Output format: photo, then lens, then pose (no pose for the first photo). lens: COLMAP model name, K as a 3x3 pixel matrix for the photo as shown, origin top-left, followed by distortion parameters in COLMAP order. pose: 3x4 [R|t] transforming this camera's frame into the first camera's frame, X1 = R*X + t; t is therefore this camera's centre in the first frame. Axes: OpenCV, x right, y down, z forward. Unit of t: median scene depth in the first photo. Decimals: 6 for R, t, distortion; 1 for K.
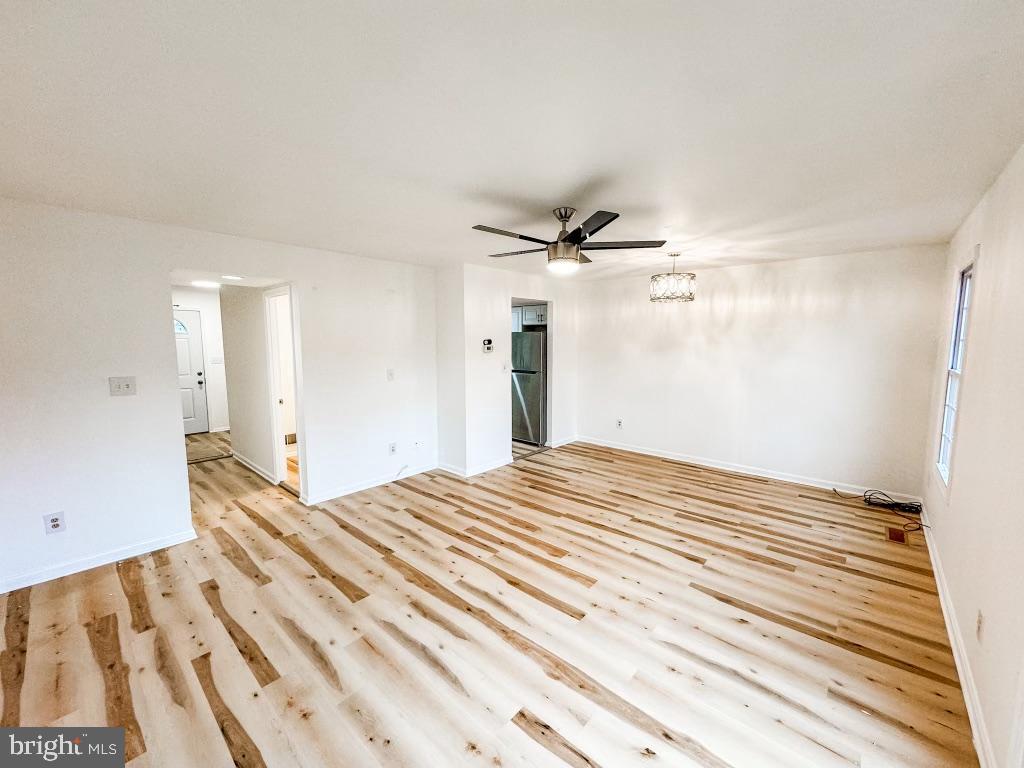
lens RADIAL K [[407.7, 0, 512.6], [0, 407.7, 382.7], [0, 0, 1]] dist [-0.002810, 0.000588]
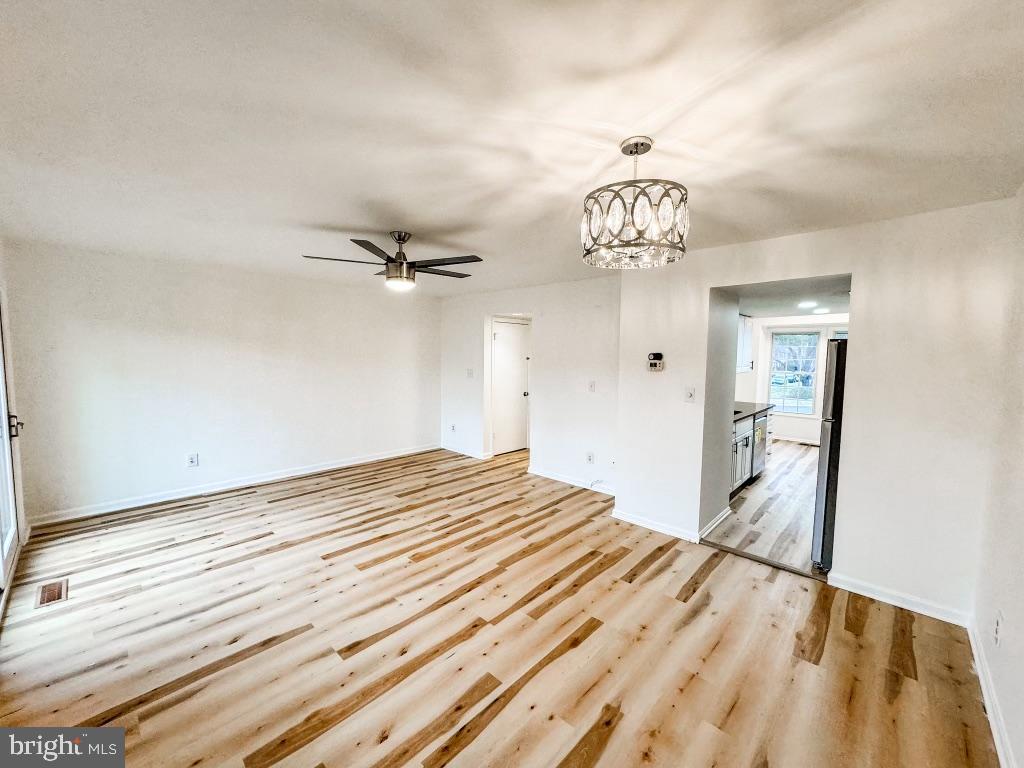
lens RADIAL K [[407.7, 0, 512.6], [0, 407.7, 382.7], [0, 0, 1]] dist [-0.002810, 0.000588]
pose [[-0.026773, 0.072721, -0.996993, 1.001254], [-0.117415, 0.990218, 0.075380, -0.112408], [0.992722, 0.119080, -0.017973, 1.095896]]
